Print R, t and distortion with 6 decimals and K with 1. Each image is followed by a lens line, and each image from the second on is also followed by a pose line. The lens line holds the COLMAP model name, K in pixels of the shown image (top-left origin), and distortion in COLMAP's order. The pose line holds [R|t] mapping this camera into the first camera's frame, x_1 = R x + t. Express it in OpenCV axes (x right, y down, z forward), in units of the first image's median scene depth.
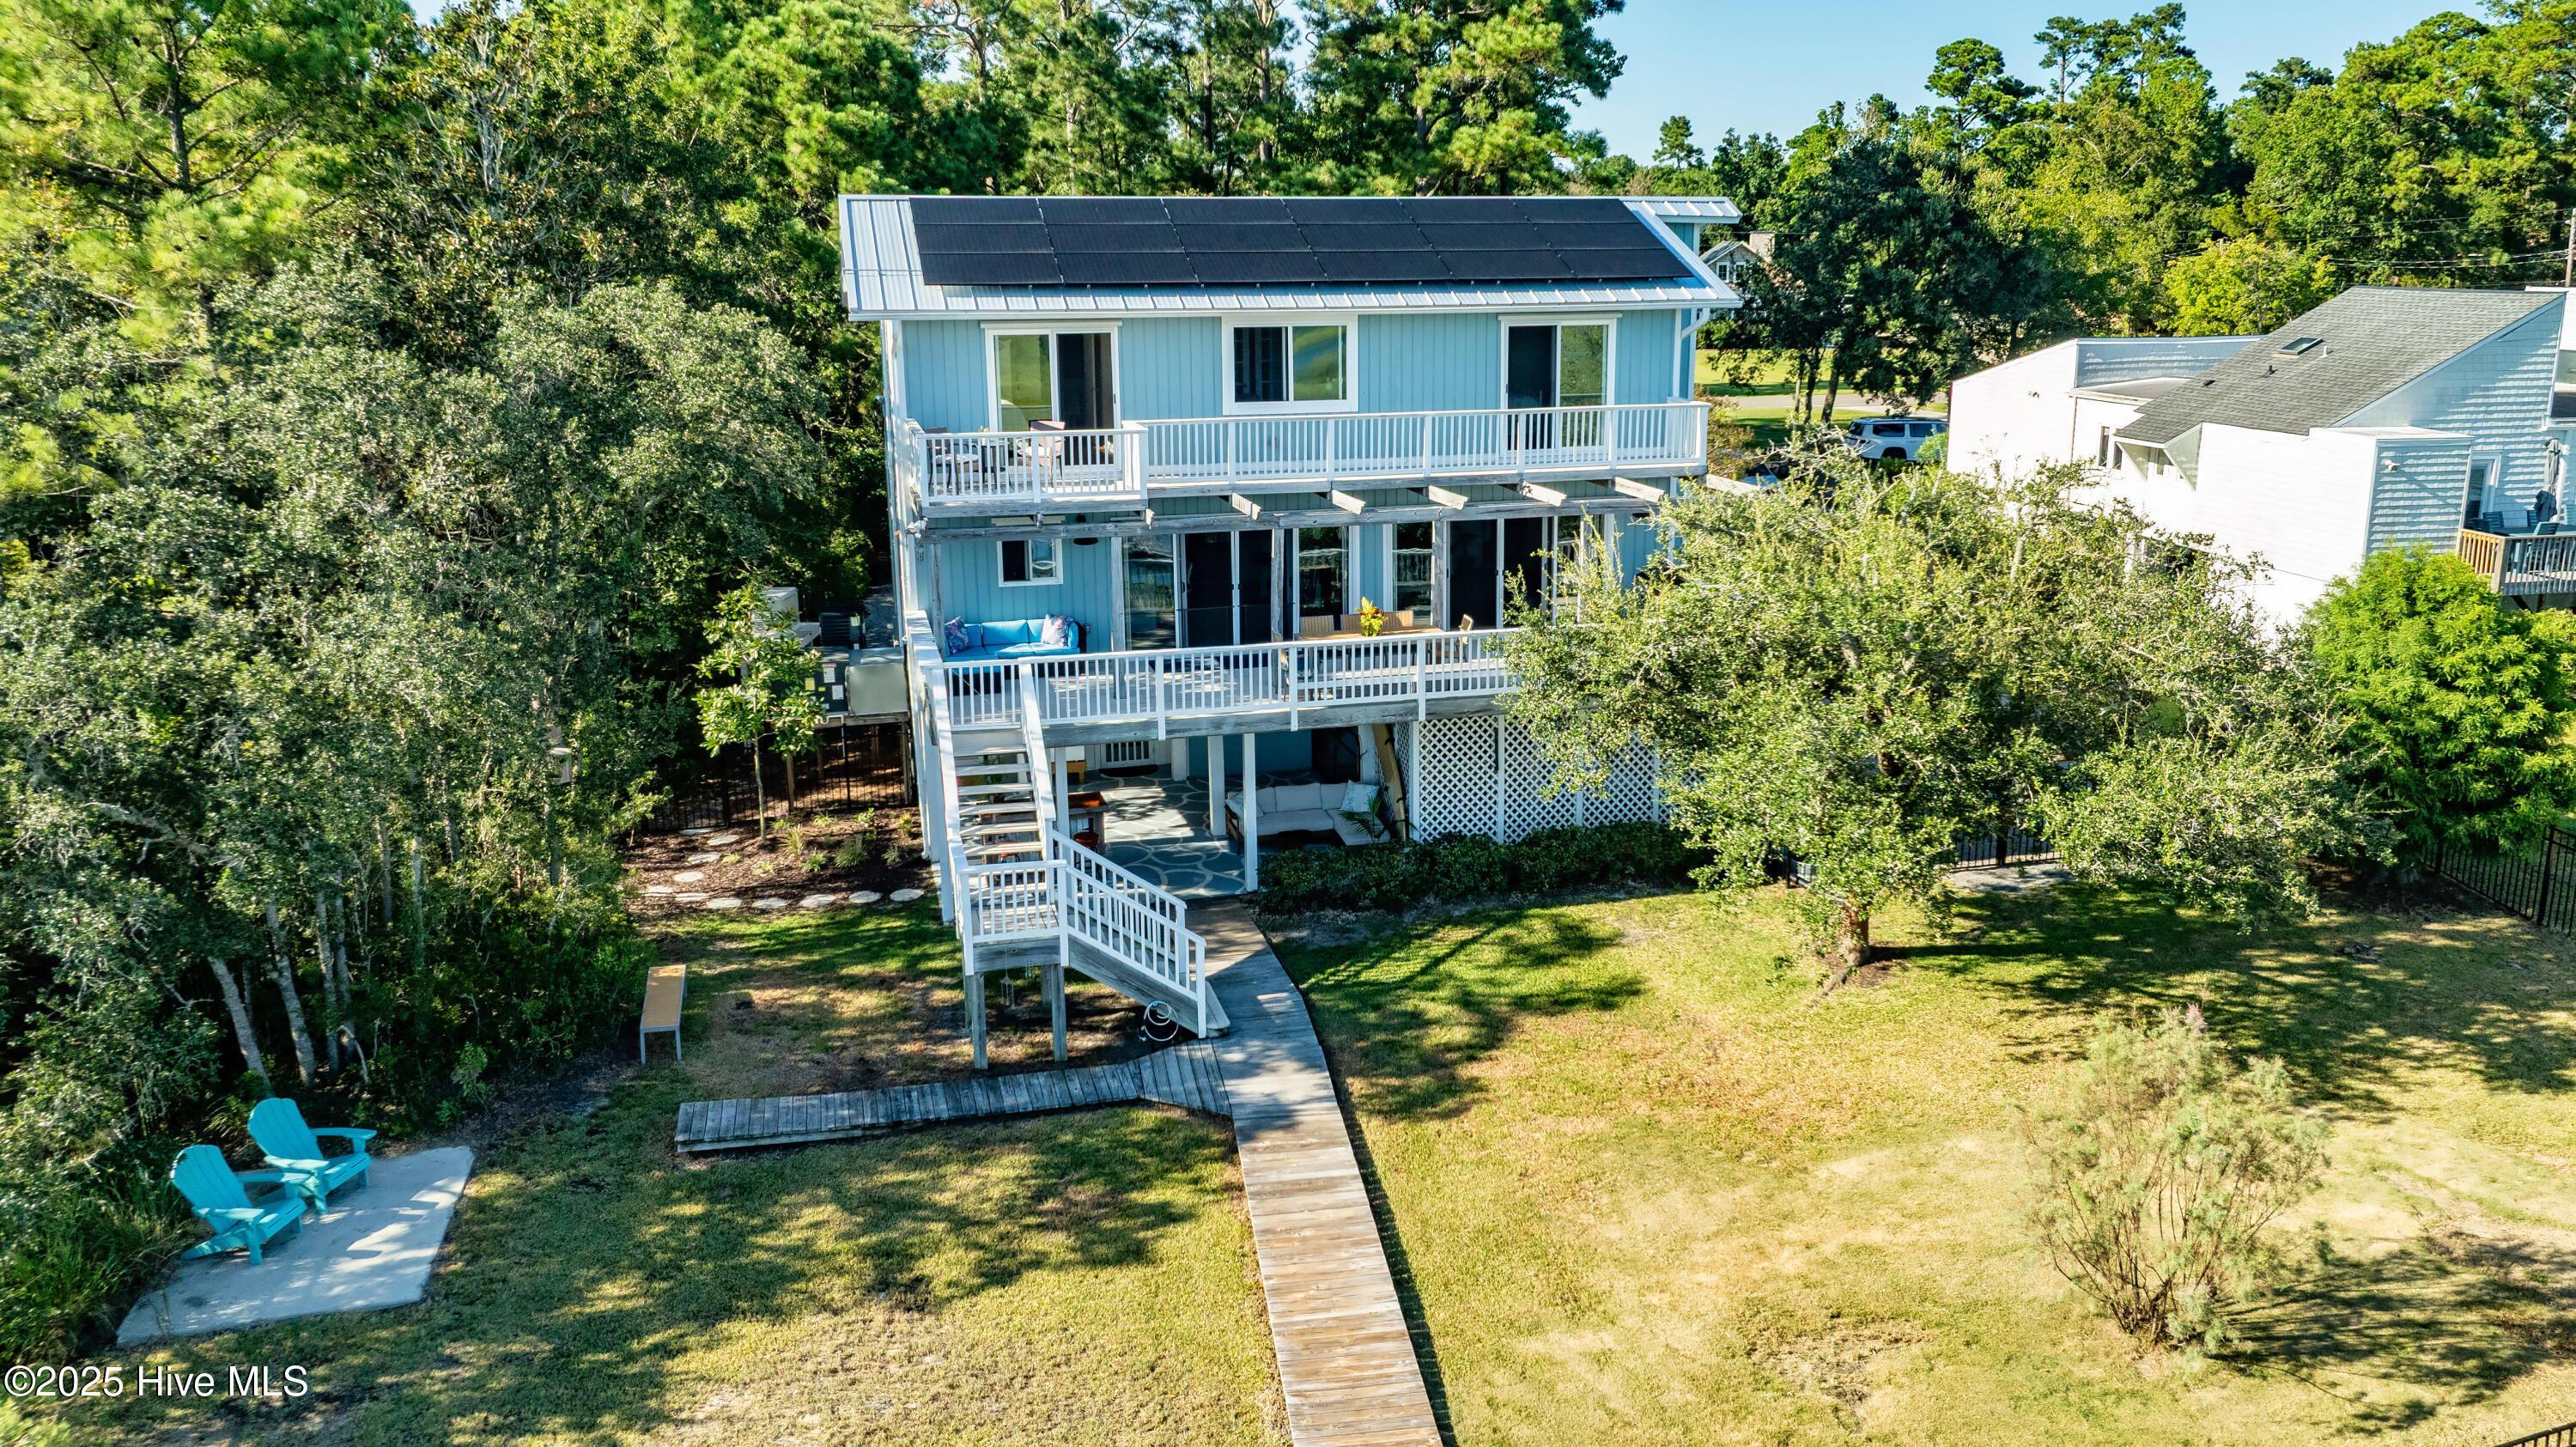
lens RADIAL K [[1906.5, 0, 1288.0], [0, 1906.5, 723.5], [0, 0, 1]] dist [-0.006059, 0.001514]
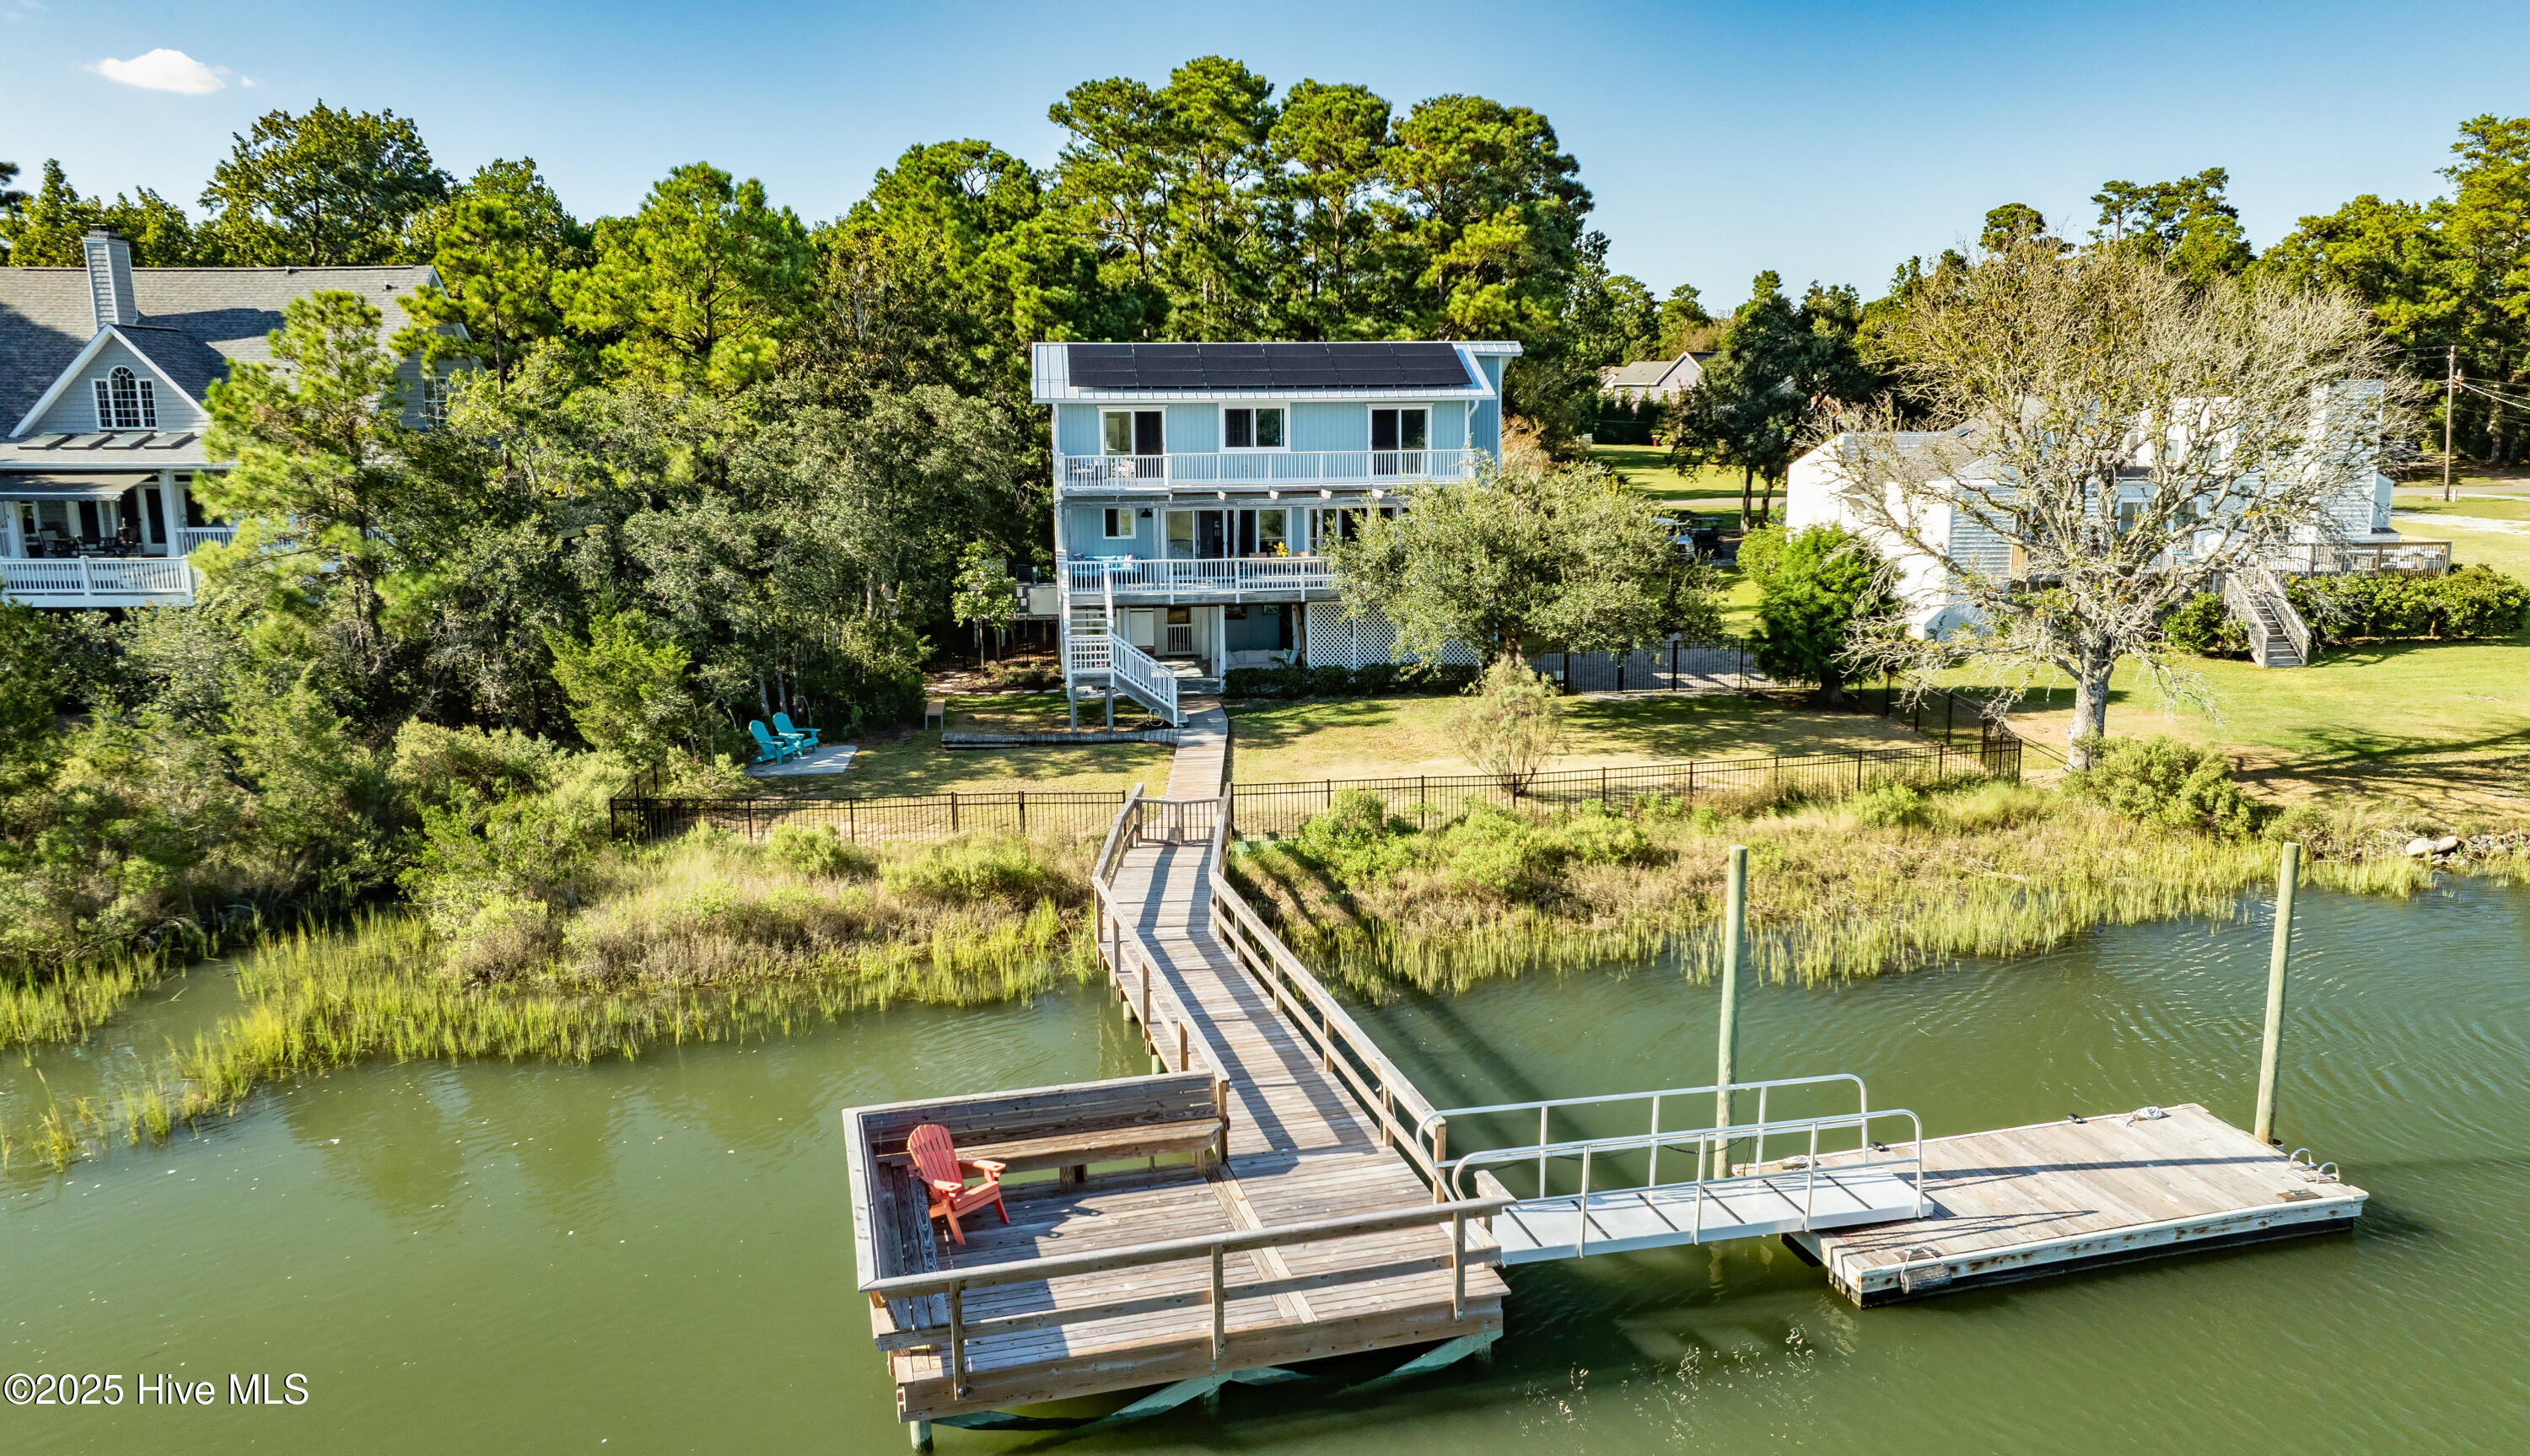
lens RADIAL K [[1681.2, 0, 1201.0], [0, 1681.2, 728.5], [0, 0, 1]] dist [0.001536, -0.004340]
pose [[0.989239, 0.028212, -0.143566, 0.185831], [-0.034363, 0.998587, -0.040541, 0.174505], [0.142219, 0.045038, 0.988810, -0.636424]]
